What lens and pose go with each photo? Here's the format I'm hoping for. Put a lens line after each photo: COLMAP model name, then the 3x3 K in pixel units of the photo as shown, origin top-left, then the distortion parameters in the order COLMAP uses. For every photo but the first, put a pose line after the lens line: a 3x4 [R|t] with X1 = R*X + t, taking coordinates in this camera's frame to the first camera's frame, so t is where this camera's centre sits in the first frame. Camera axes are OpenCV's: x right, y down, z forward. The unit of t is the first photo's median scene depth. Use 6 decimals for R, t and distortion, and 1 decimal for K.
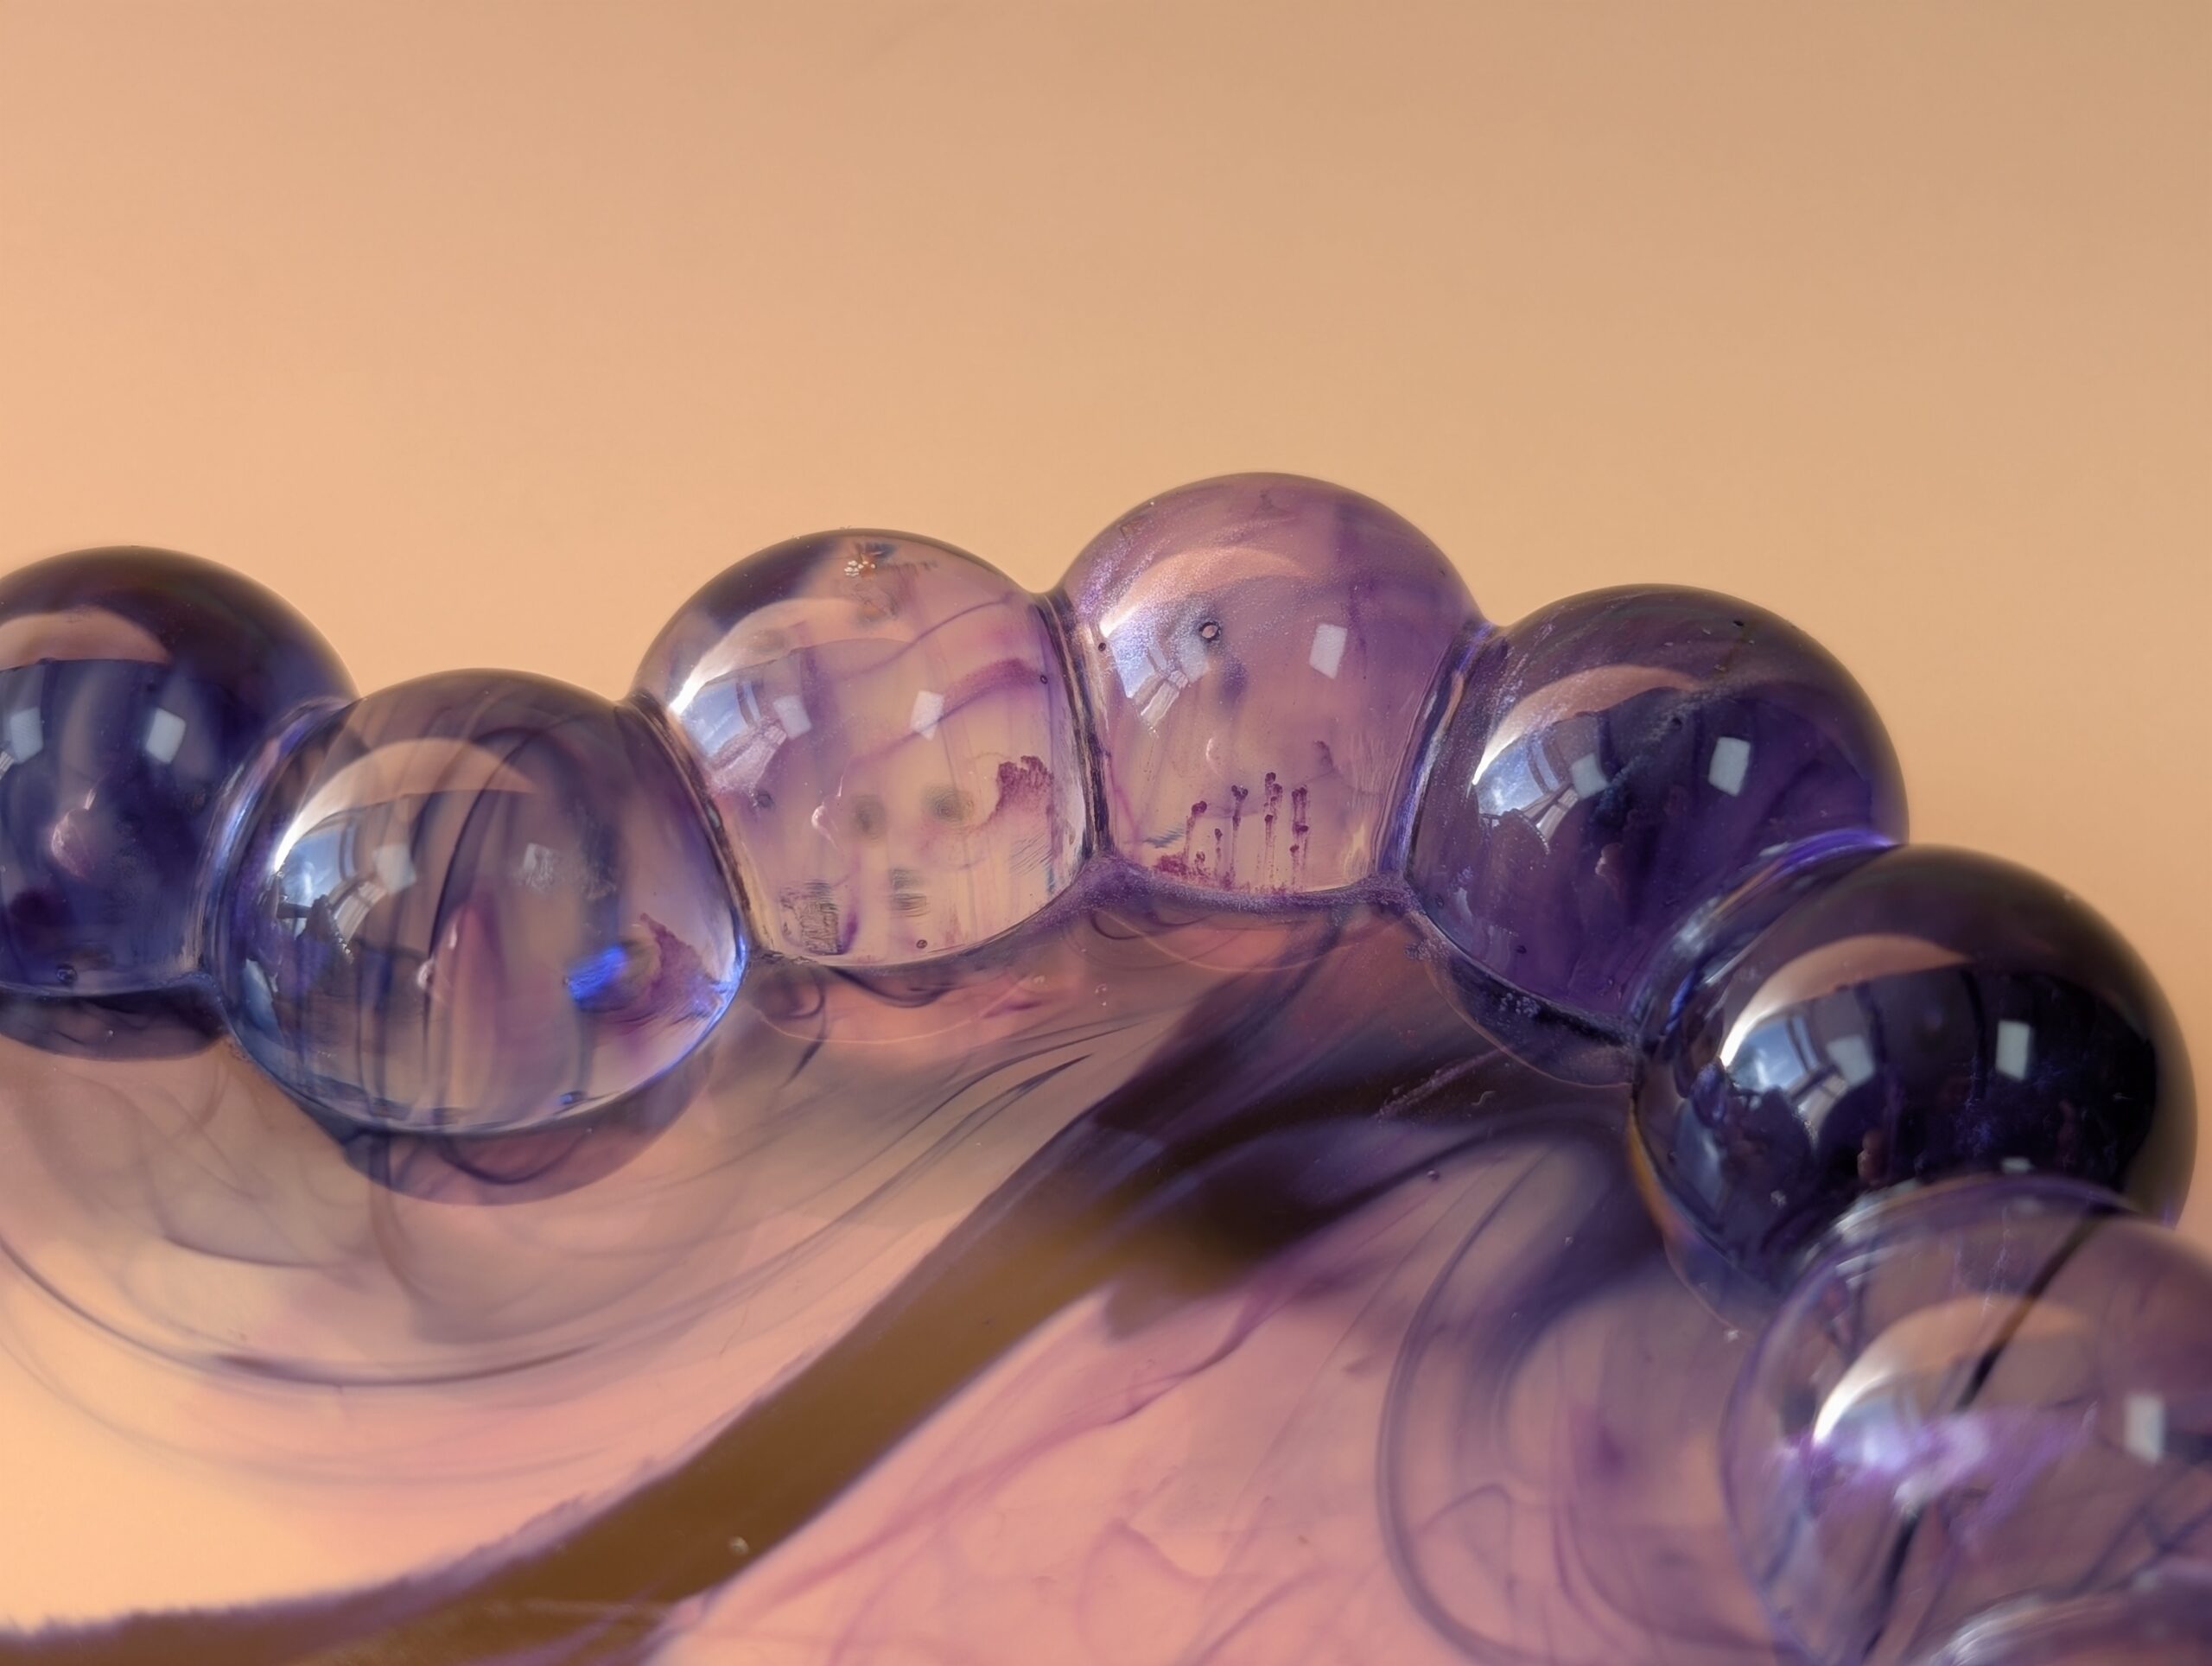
lens RADIAL K [[3190.6, 0, 1052.0], [0, 3190.6, 793.9], [0, 0, 1]] dist [0.038235, 0.000000]
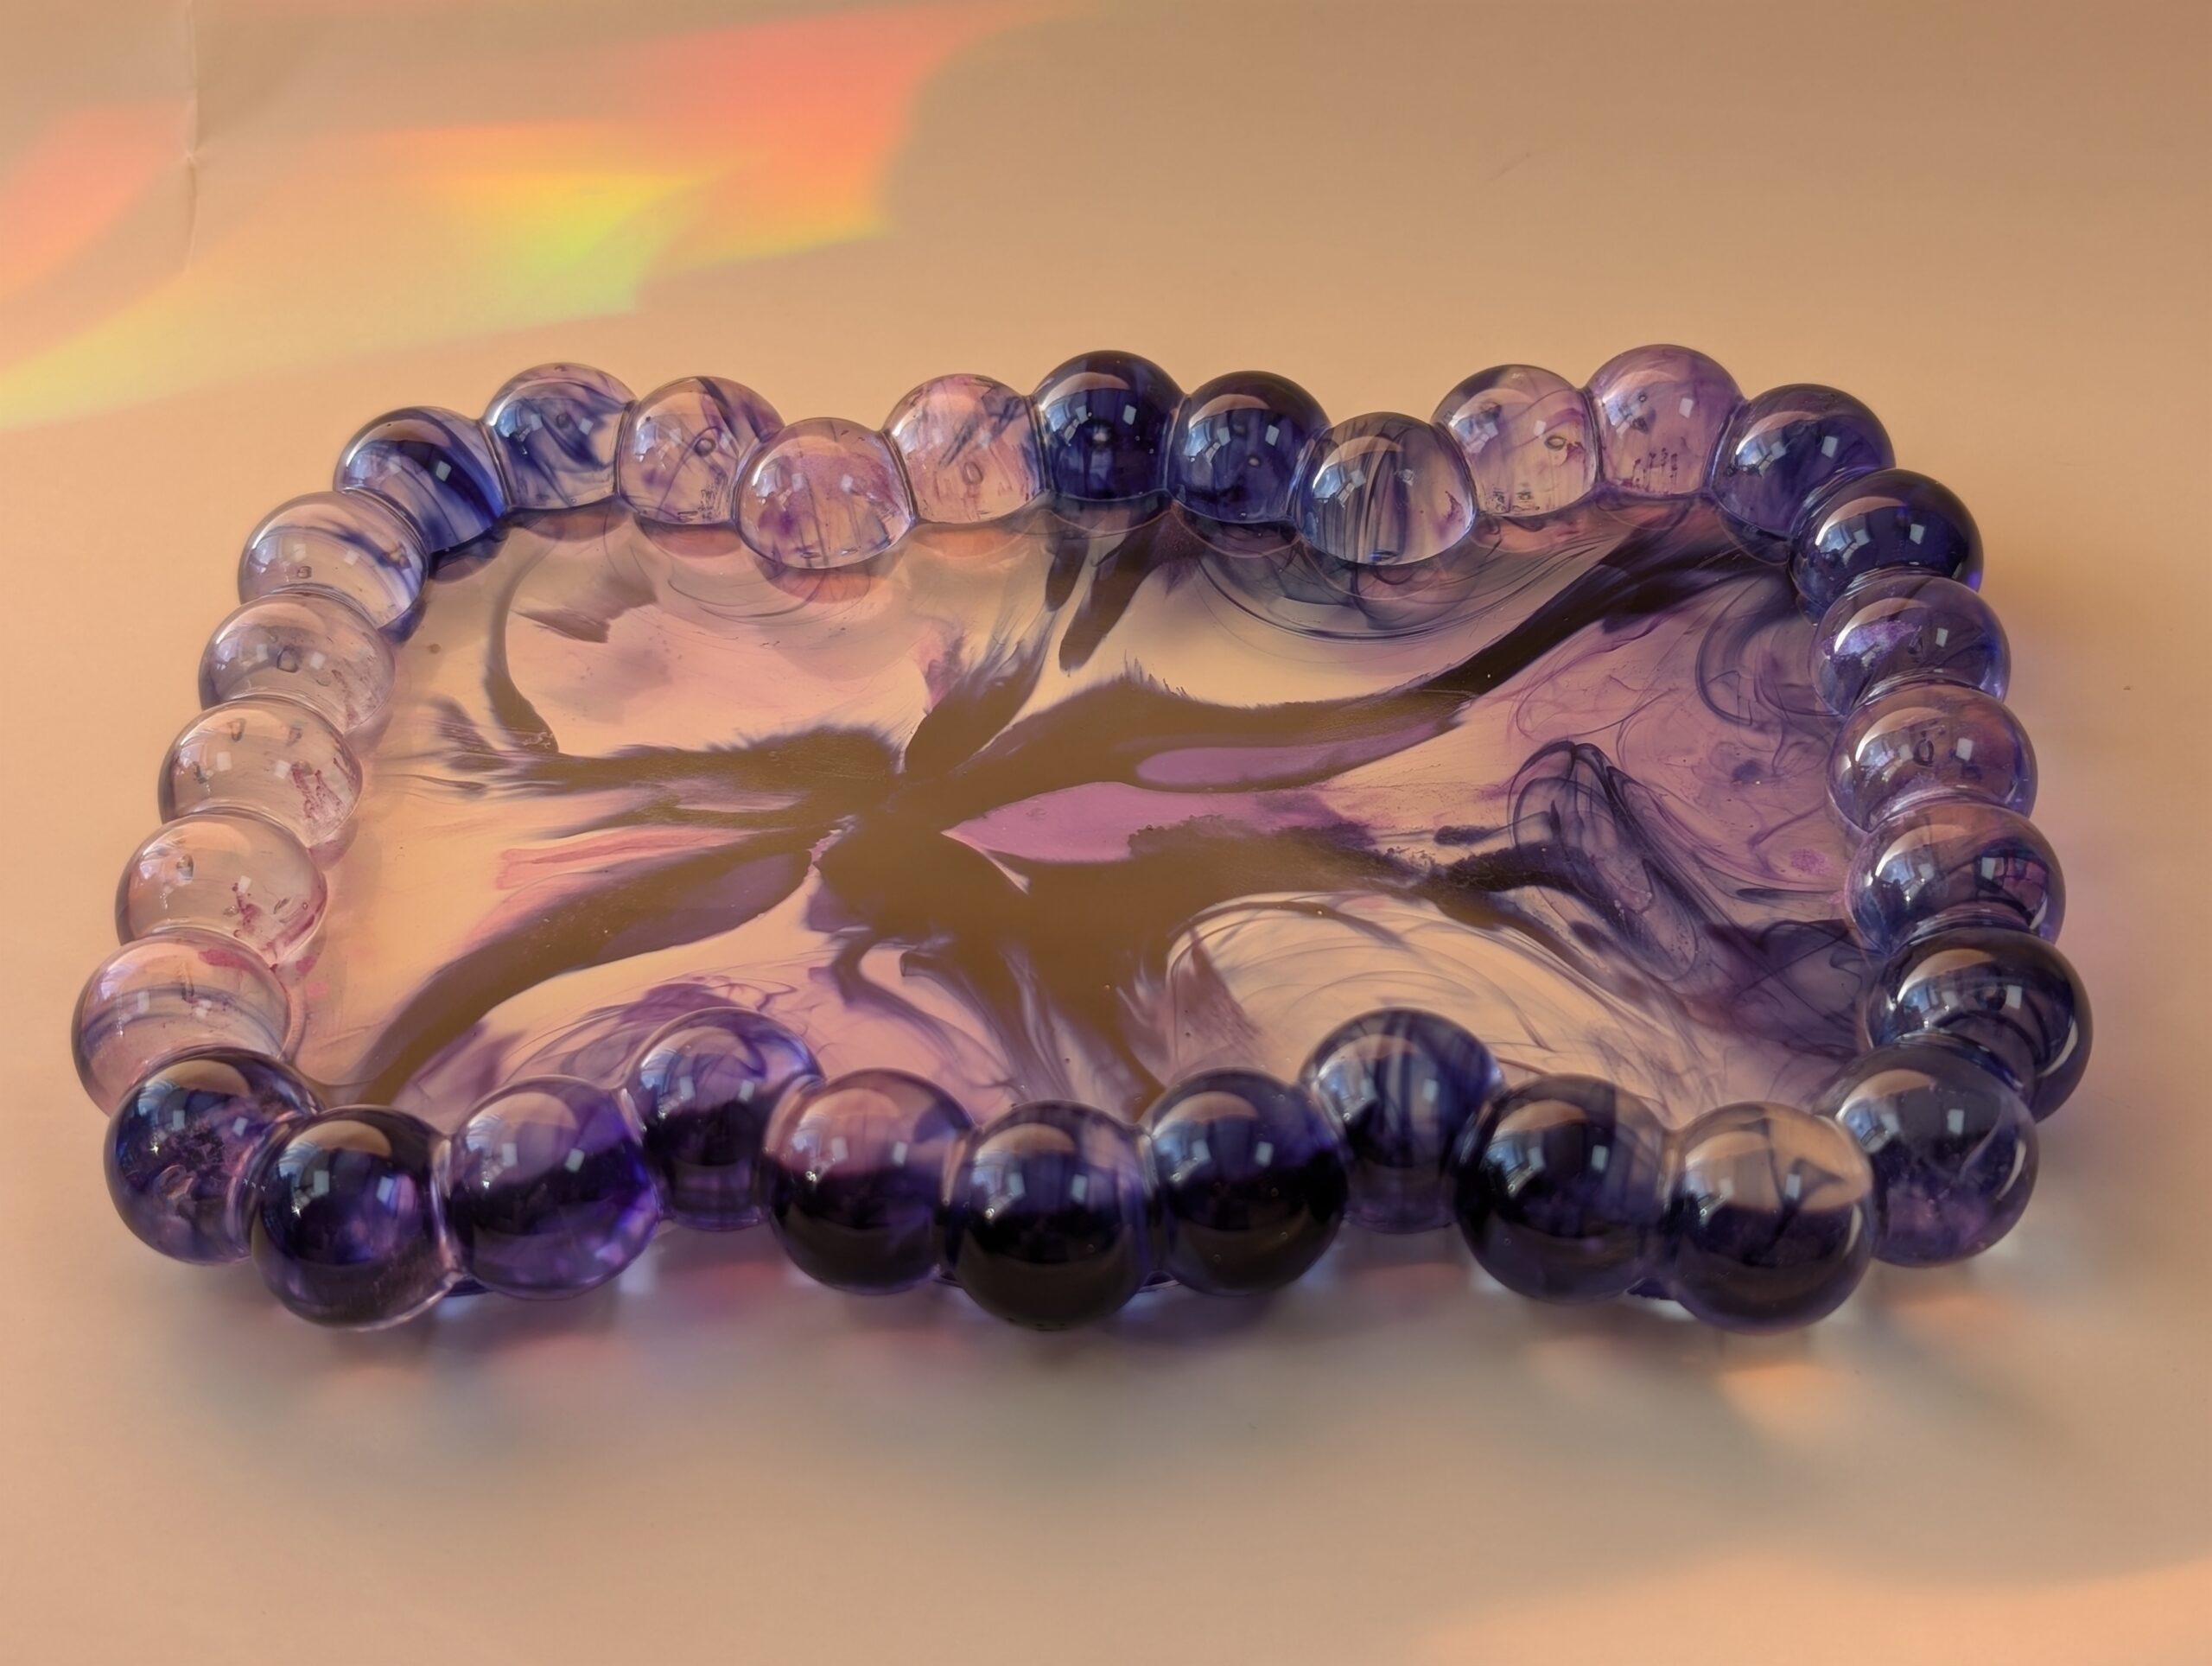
lens RADIAL K [[3190.6, 0, 1148.8], [0, 3190.6, 813.8], [0, 0, 1]] dist [0.038235, 0.000000]
pose [[0.995707, 0.017403, -0.090907, -0.122799], [-0.017805, 0.999835, -0.003602, 0.335227], [0.090830, 0.005205, 0.995853, -1.855607]]
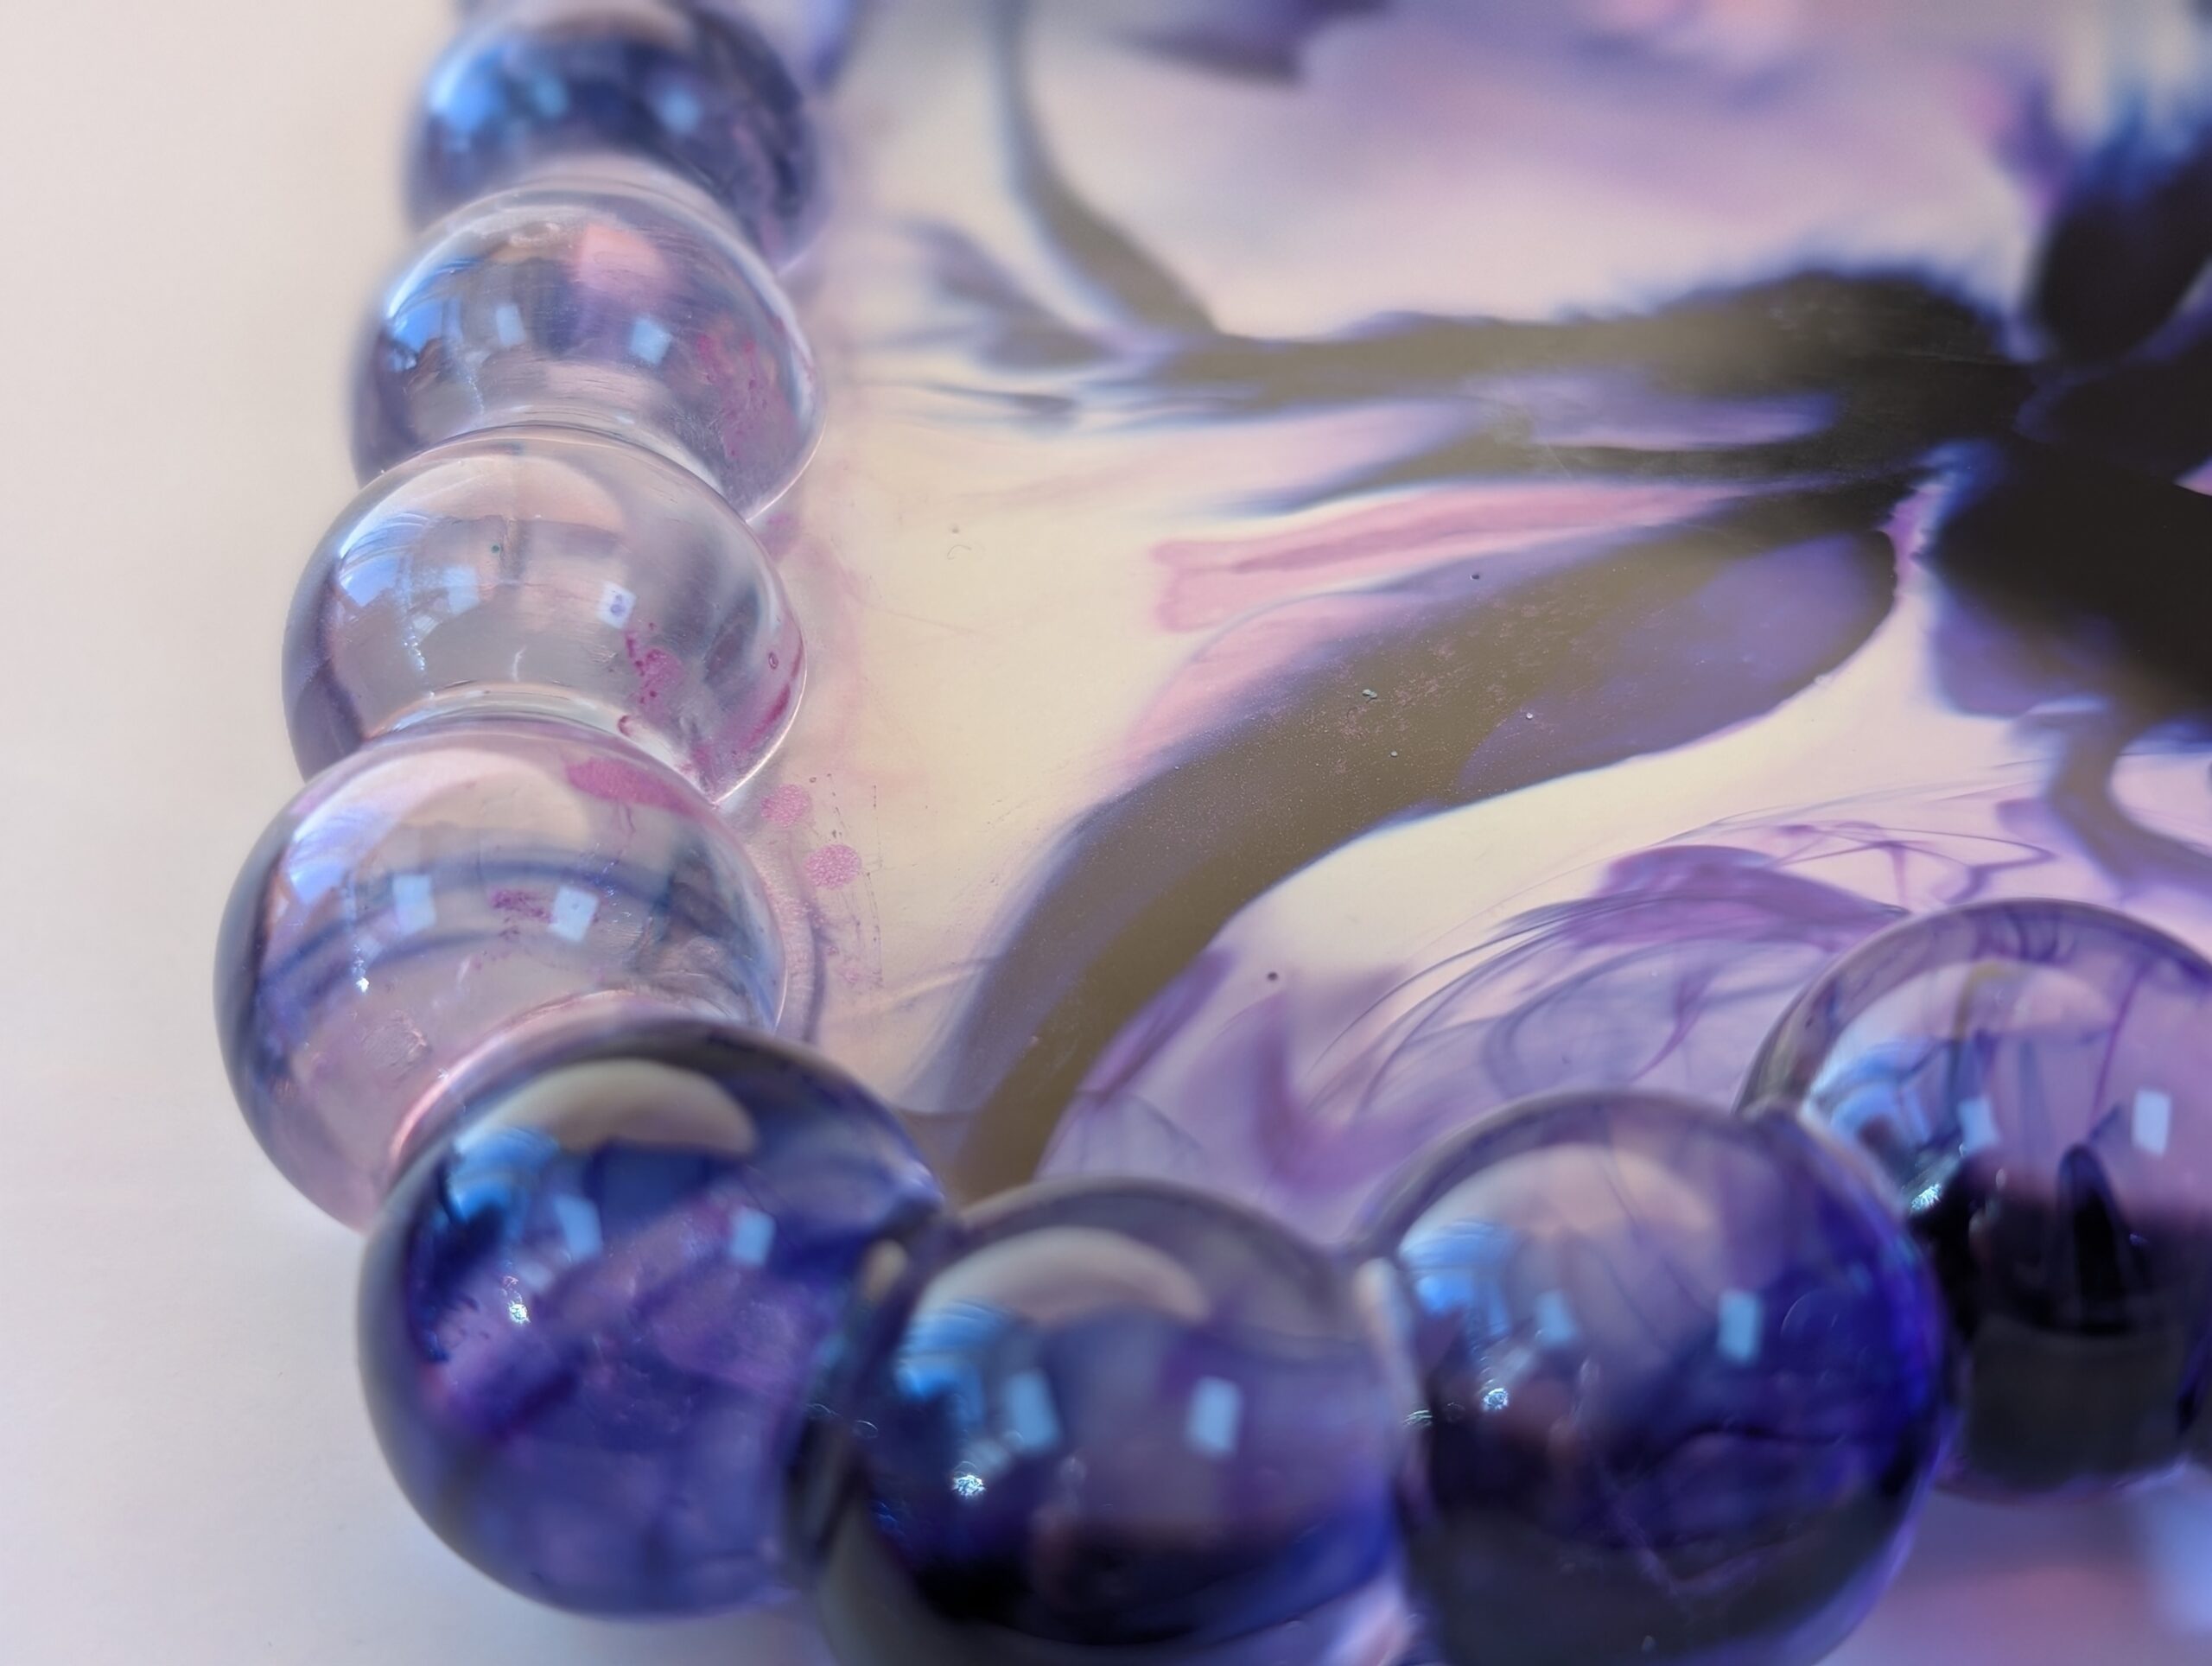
lens RADIAL K [[3190.6, 0, 1086.4], [0, 3190.6, 844.0], [0, 0, 1]] dist [0.038235, 0.000000]
pose [[0.999704, 0.011503, -0.021432, -0.905291], [-0.009742, 0.996702, 0.080557, 0.383193], [0.022288, -0.080325, 0.996520, -0.421843]]
